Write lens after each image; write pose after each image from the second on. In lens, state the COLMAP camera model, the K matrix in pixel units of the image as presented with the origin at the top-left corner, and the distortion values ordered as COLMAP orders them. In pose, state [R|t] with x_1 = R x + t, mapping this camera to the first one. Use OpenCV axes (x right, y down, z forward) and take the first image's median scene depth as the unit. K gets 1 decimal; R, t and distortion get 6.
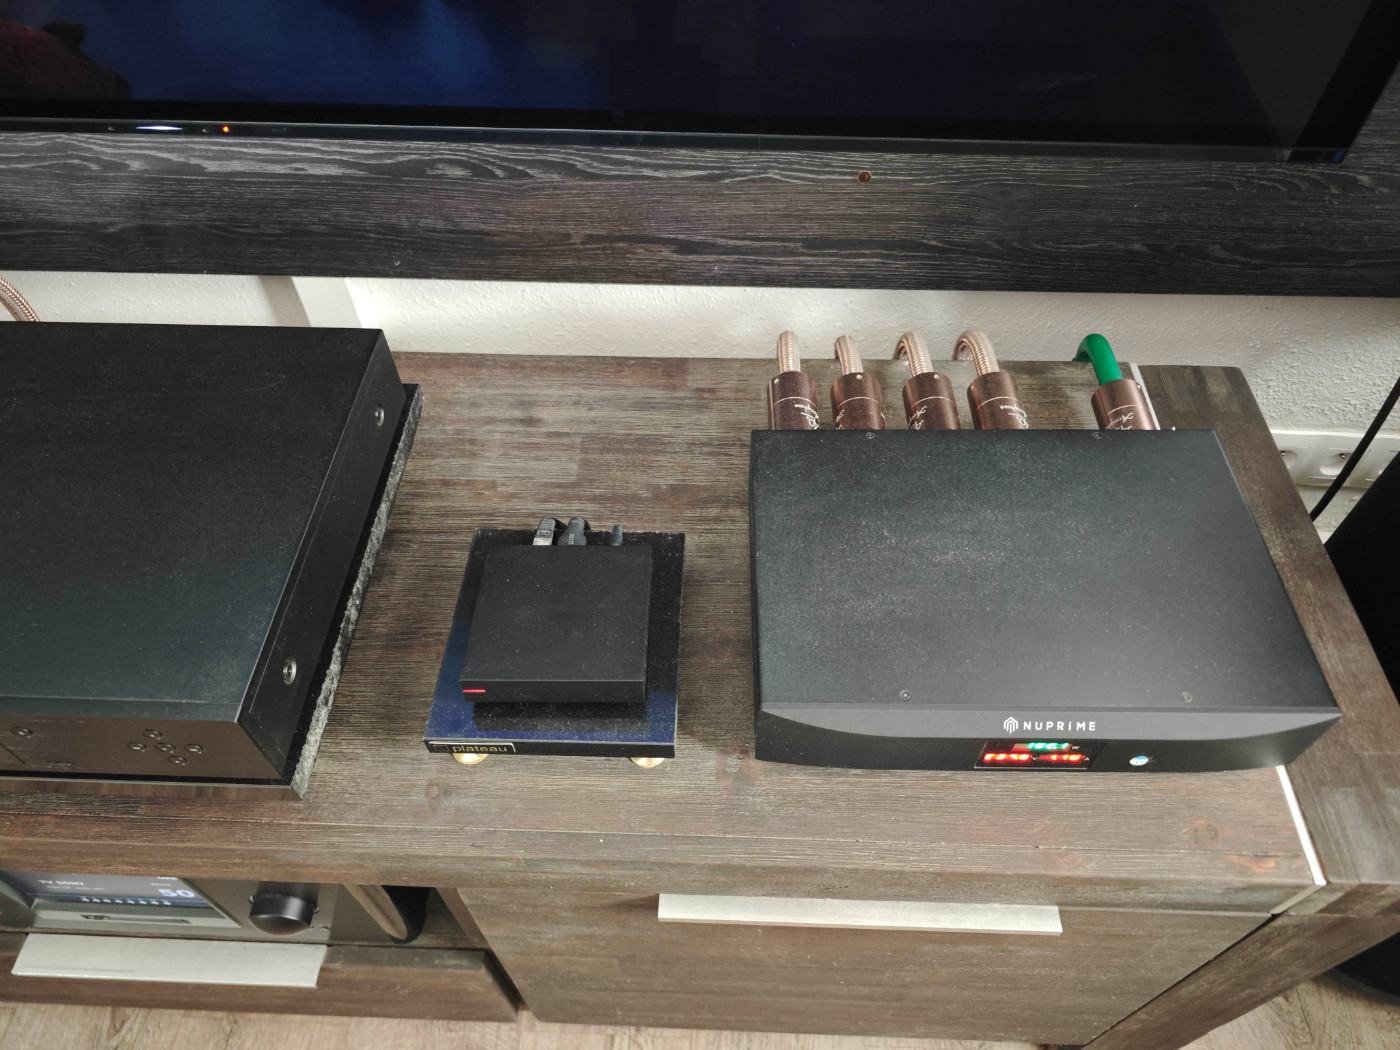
lens RADIAL K [[943.1, 0, 707.4], [0, 943.1, 526.9], [0, 0, 1]] dist [0.005088, -0.008852]
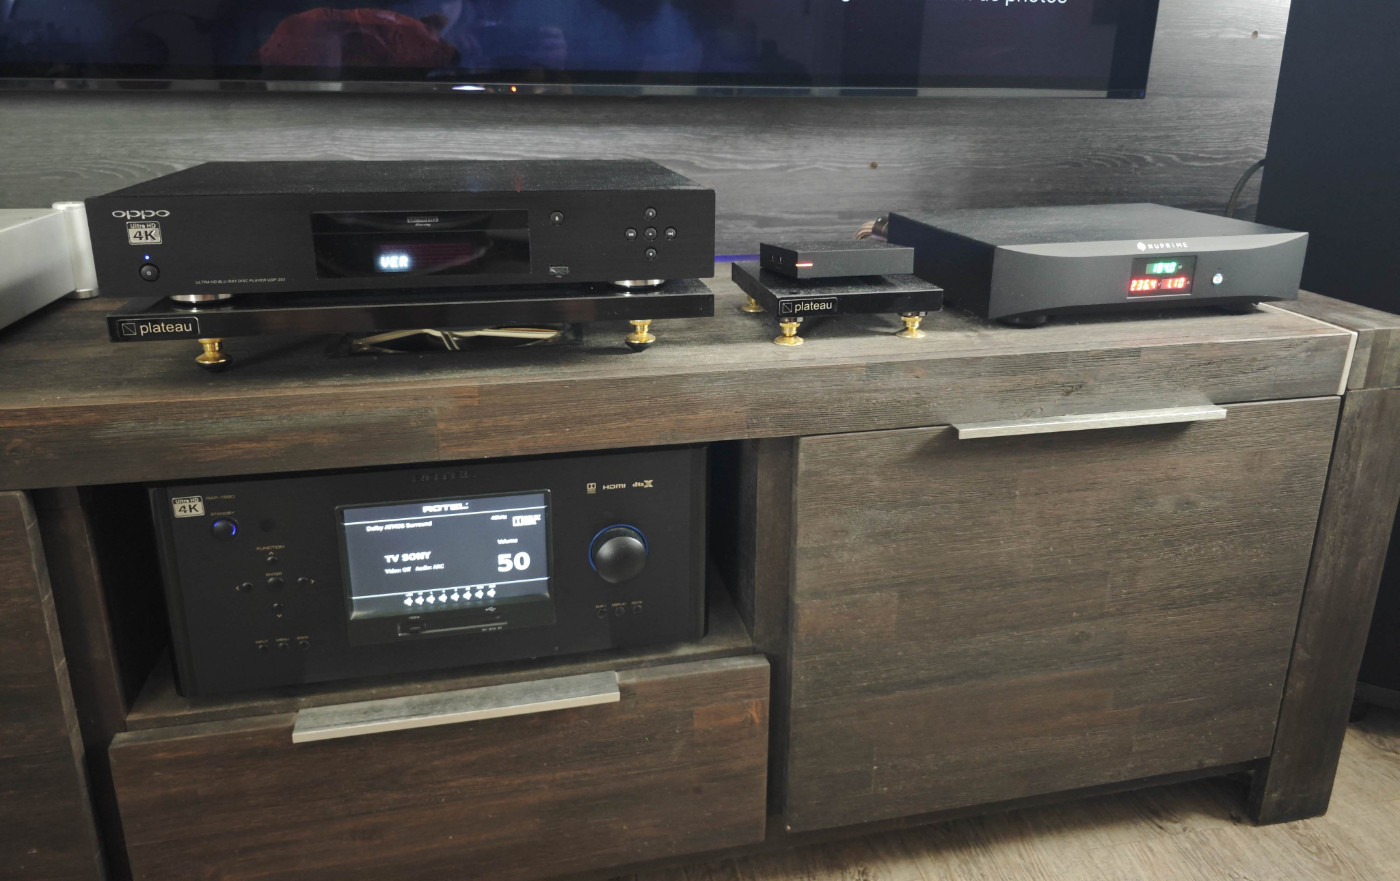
lens RADIAL K [[941.0, 0, 702.8], [0, 941.0, 344.5], [0, 0, 1]] dist [0.016672, -0.036392]
pose [[0.970579, -0.057292, 0.233867, -0.479127], [0.181693, 0.811609, -0.555228, 0.670976], [-0.157999, 0.581384, 0.798141, -0.036982]]
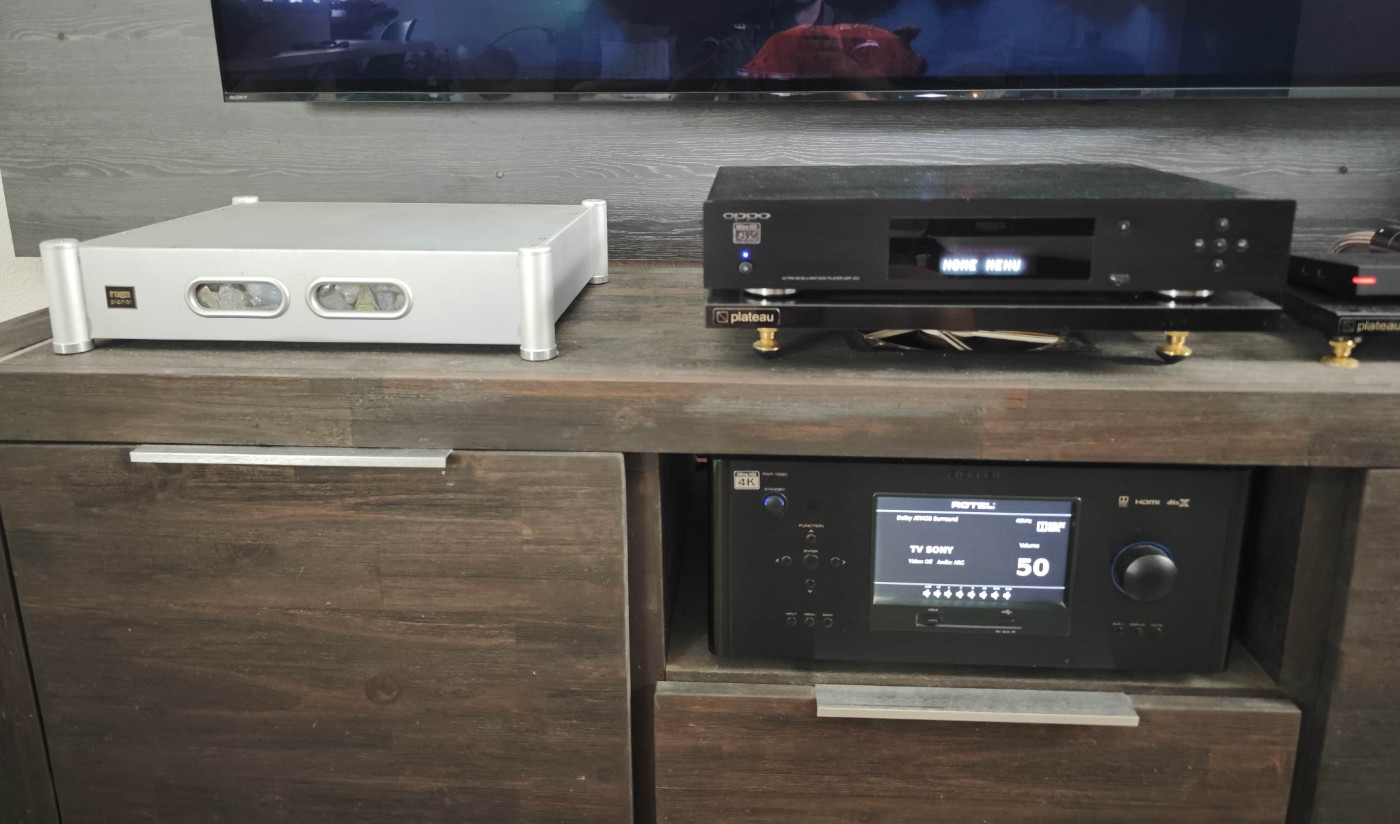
lens RADIAL K [[945.1, 0, 695.3], [0, 945.1, 294.7], [0, 0, 1]] dist [0.024148, -0.034031]
pose [[0.999216, -0.002483, -0.039504, -0.735538], [-0.022367, 0.788003, -0.615265, 0.665954], [0.032657, 0.615667, 0.787330, -0.051250]]
